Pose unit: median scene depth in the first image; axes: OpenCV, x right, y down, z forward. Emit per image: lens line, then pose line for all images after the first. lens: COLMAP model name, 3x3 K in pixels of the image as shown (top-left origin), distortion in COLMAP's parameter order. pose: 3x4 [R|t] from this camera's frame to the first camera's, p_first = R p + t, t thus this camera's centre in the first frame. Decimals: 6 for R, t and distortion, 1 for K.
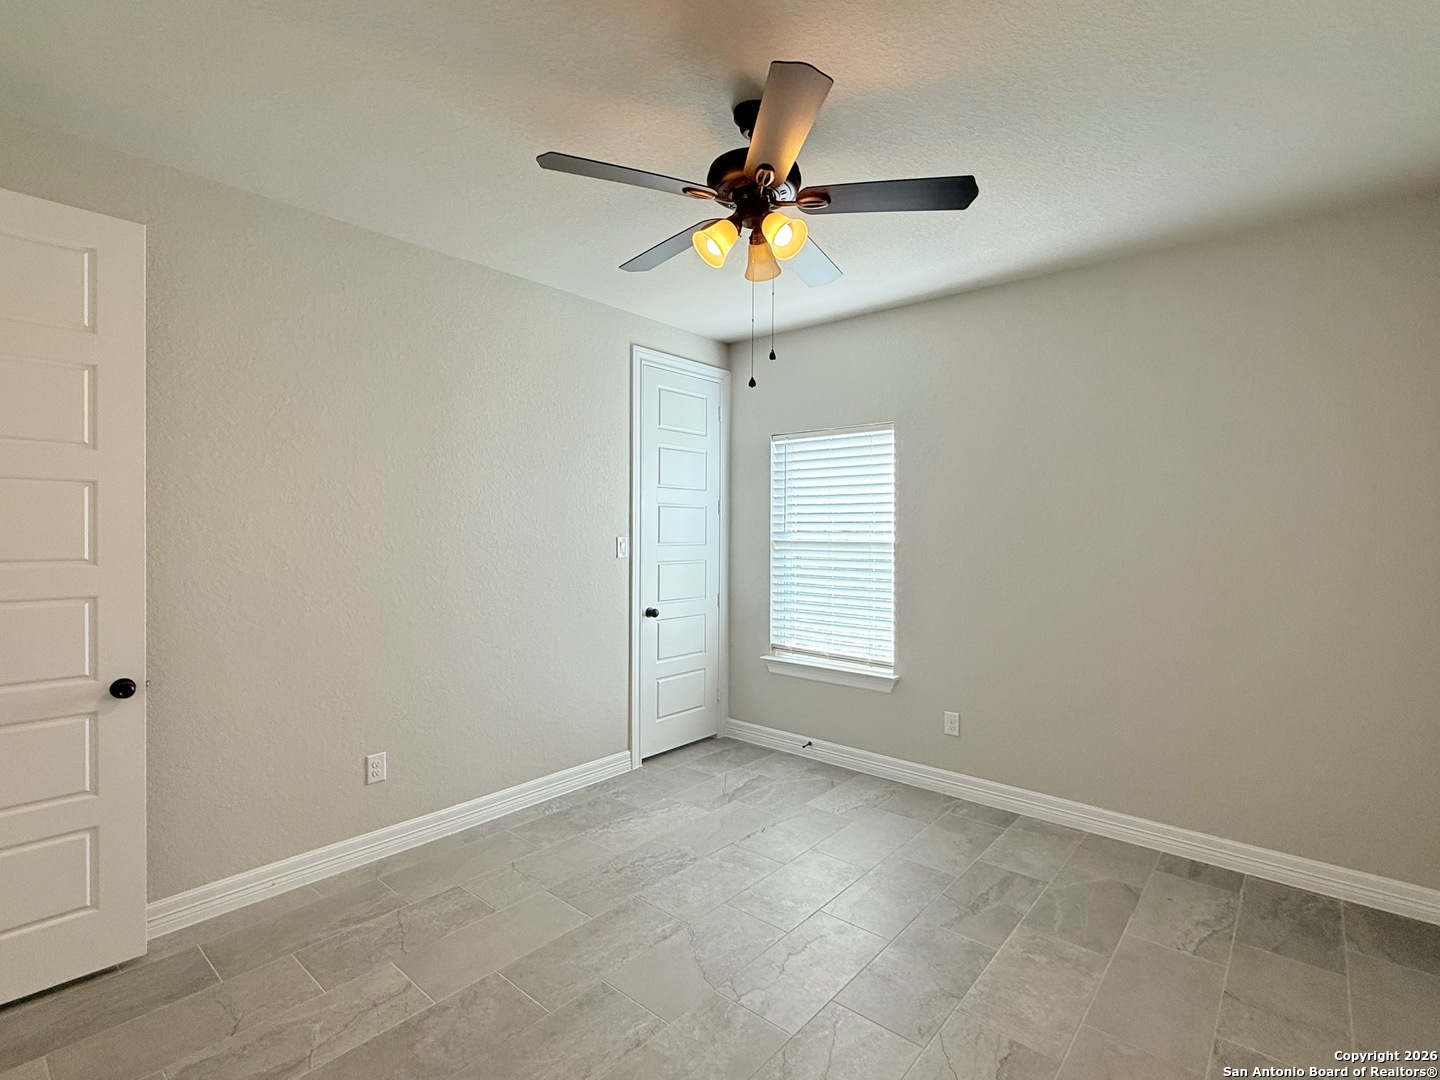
lens RADIAL K [[678.9, 0, 707.7], [0, 678.9, 538.4], [0, 0, 1]] dist [0.000385, -0.000354]
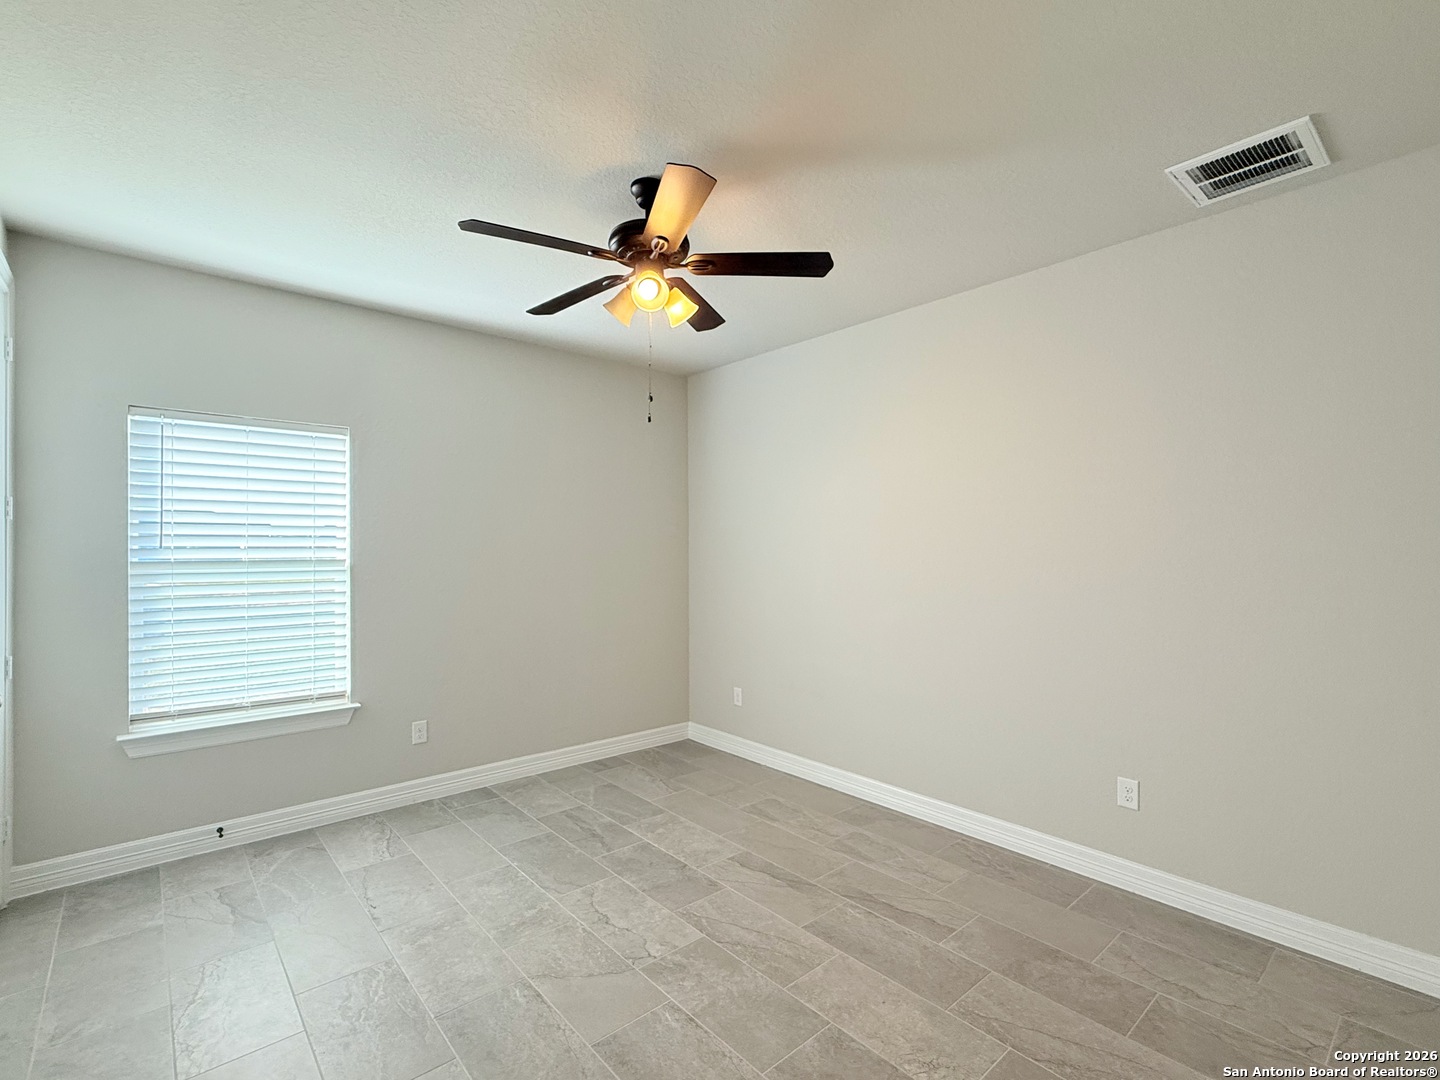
lens RADIAL K [[678.9, 0, 707.7], [0, 678.9, 538.4], [0, 0, 1]] dist [0.000385, -0.000354]
pose [[0.141908, 0.005057, 0.989867, -0.569107], [0.011317, 0.999913, -0.006731, -0.010493], [-0.989815, 0.012158, 0.141839, 0.388870]]
